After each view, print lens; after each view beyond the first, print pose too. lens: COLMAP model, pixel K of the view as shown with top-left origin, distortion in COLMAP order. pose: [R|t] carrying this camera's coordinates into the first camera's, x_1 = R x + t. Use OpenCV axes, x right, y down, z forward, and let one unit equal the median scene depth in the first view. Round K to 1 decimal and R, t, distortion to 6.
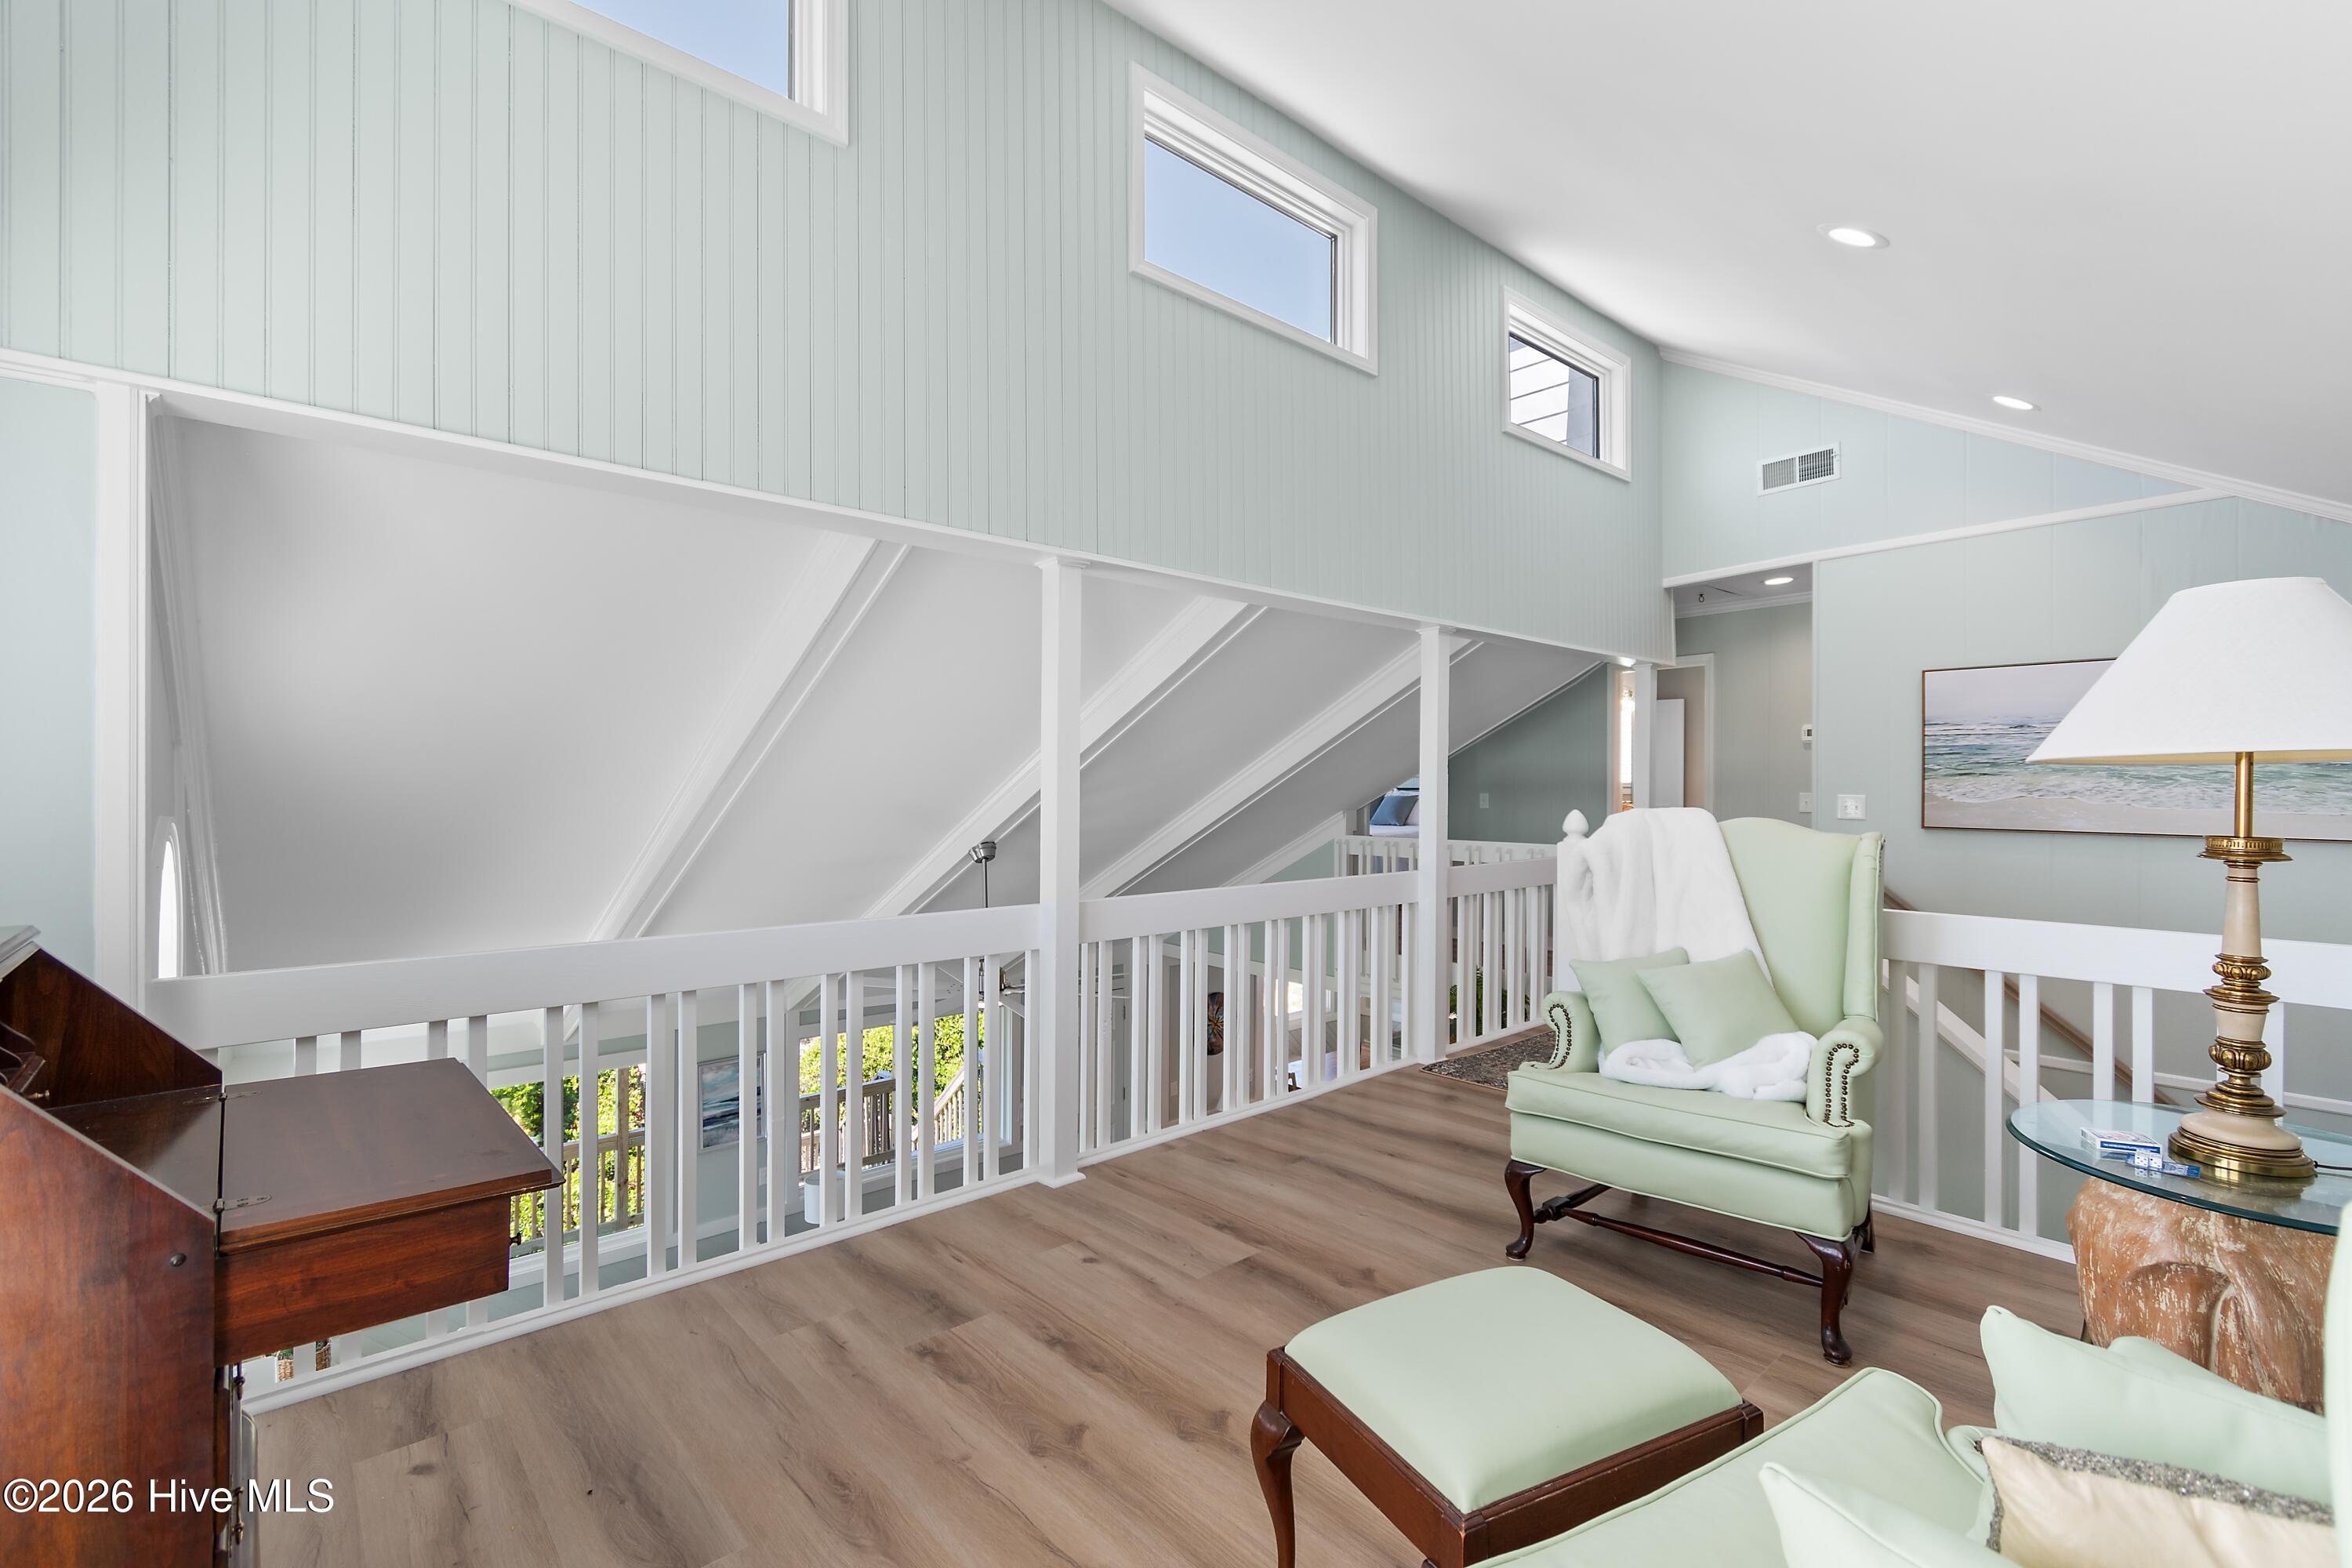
lens RADIAL K [[1043.9, 0, 1176.0], [0, 1043.9, 784.0], [0, 0, 1]] dist [-0.000246, 0.000205]
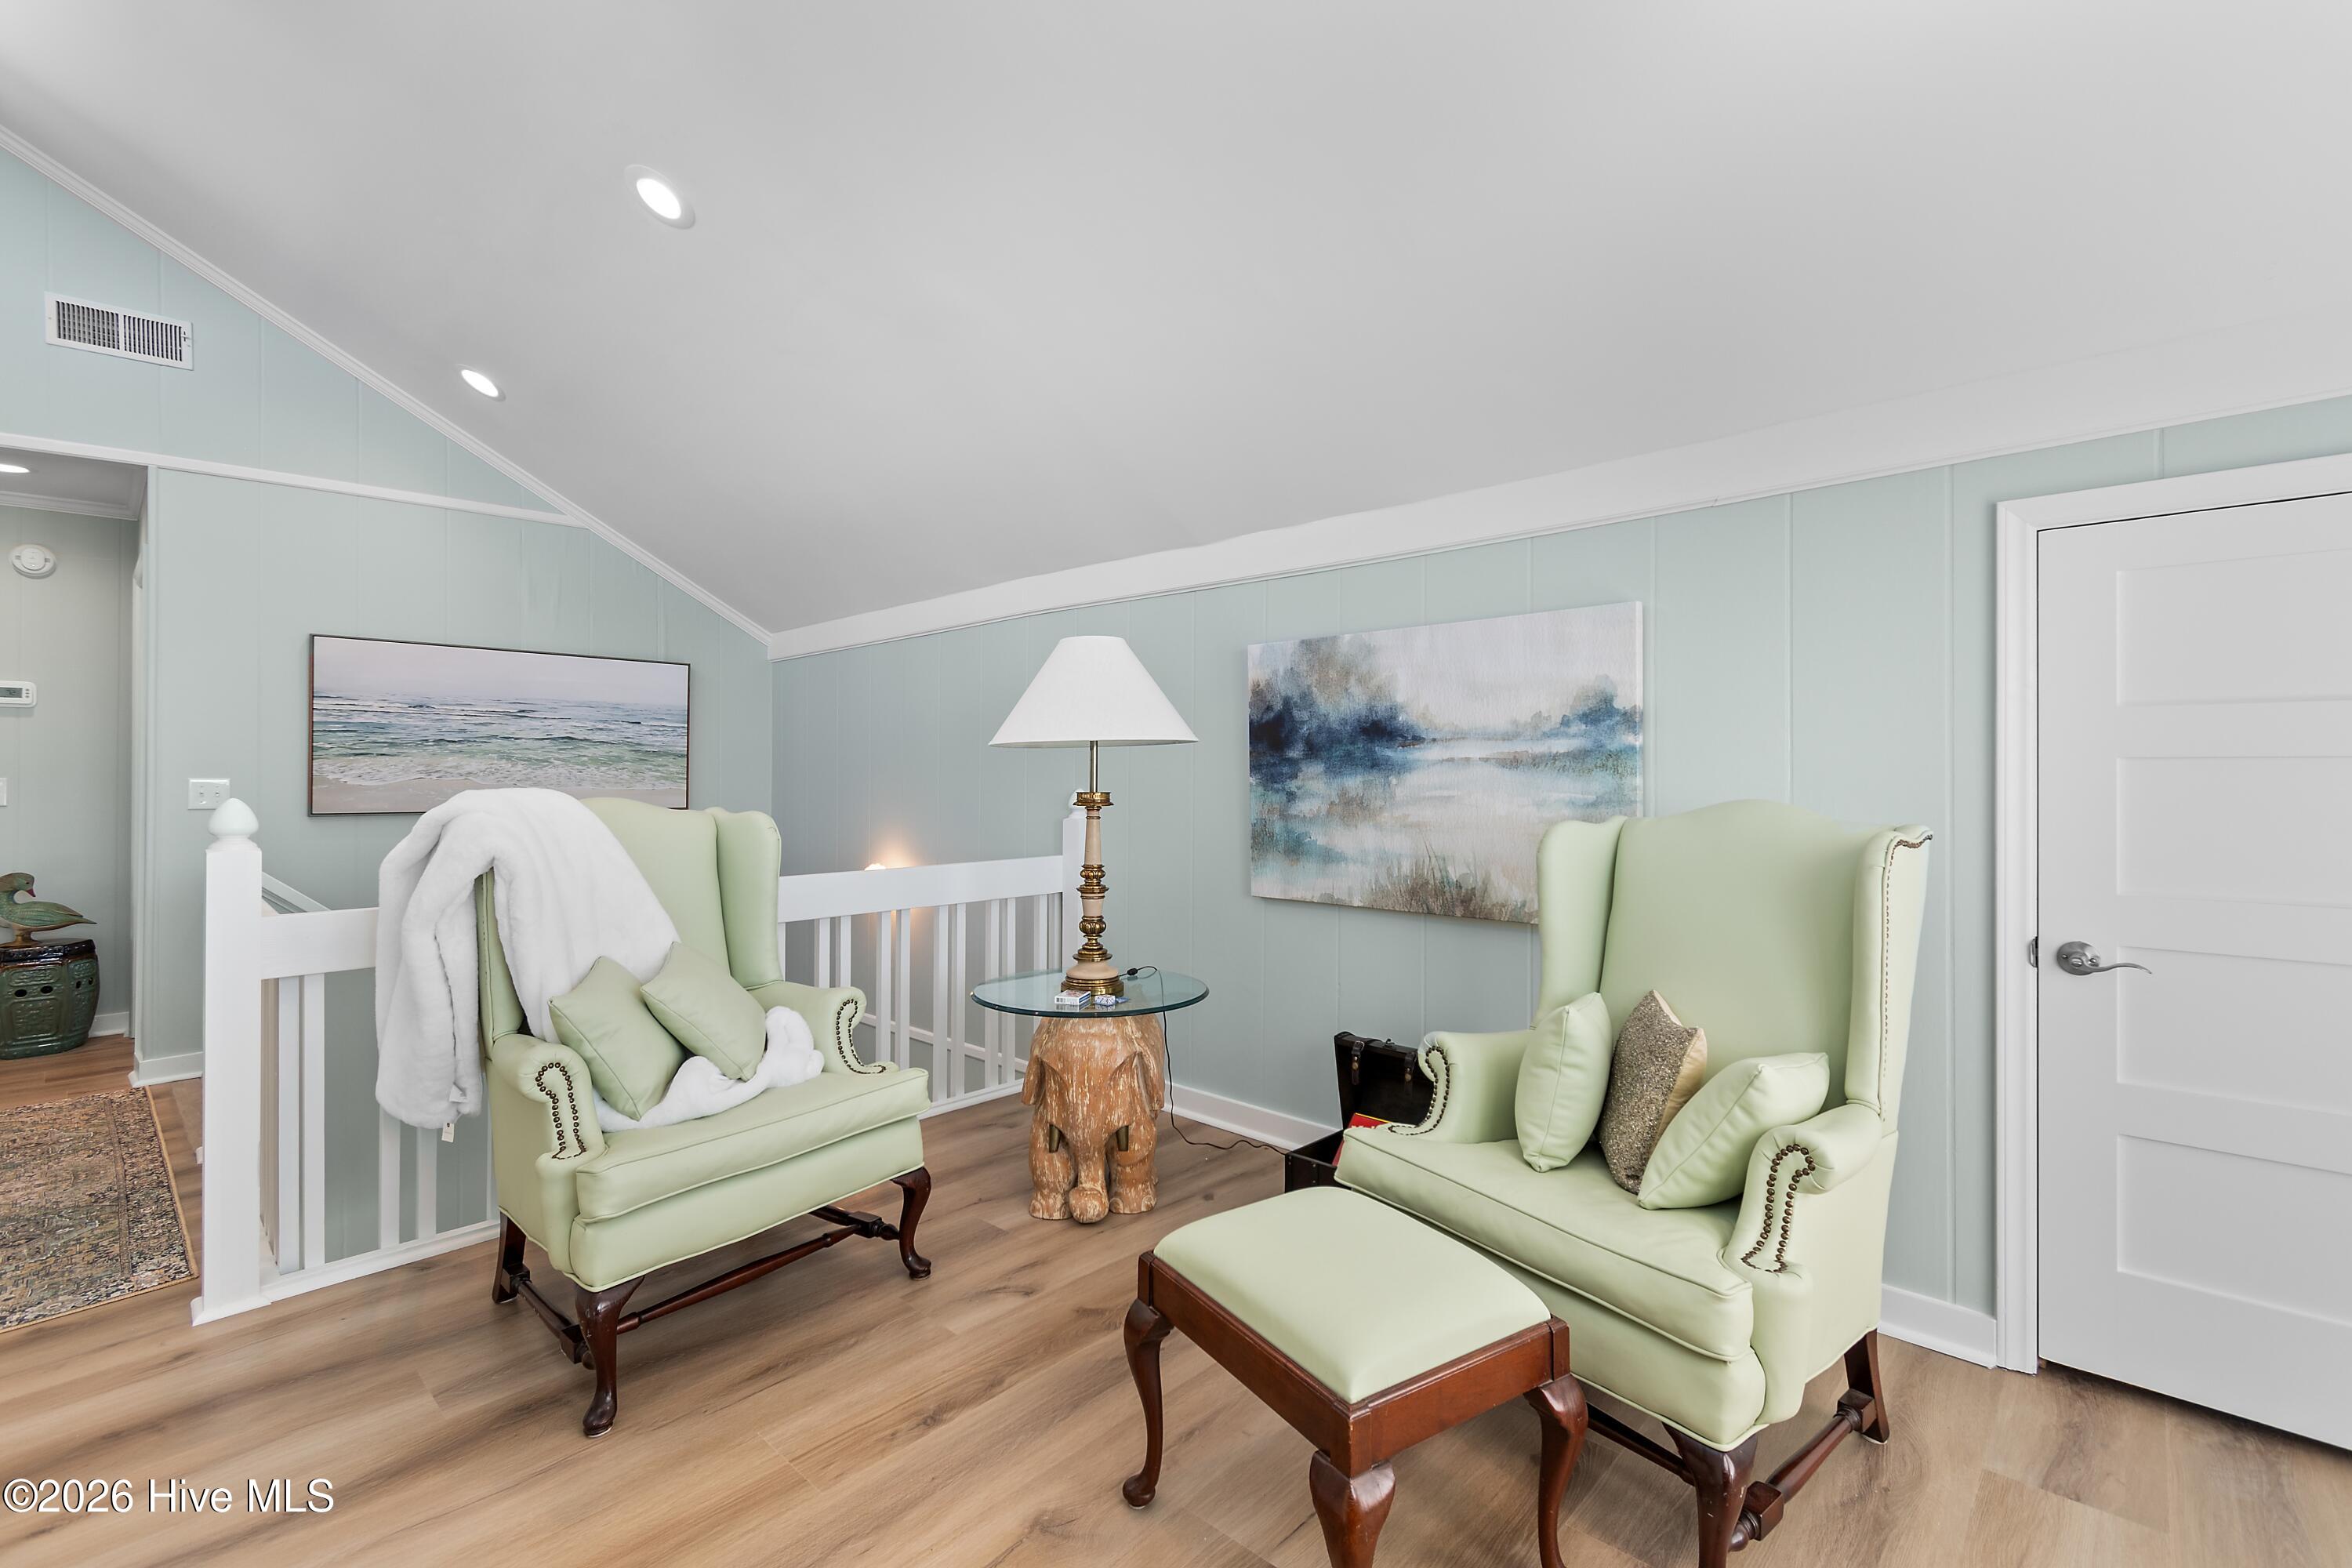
lens RADIAL K [[1038.2, 0, 1184.8], [0, 1038.2, 772.4], [0, 0, 1]] dist [0.000212, 0.000173]
pose [[-0.102218, 0.001646, 0.994761, -0.391183], [0.001139, 0.999998, -0.001538, 0.015320], [-0.994761, 0.000976, -0.102219, 0.658374]]
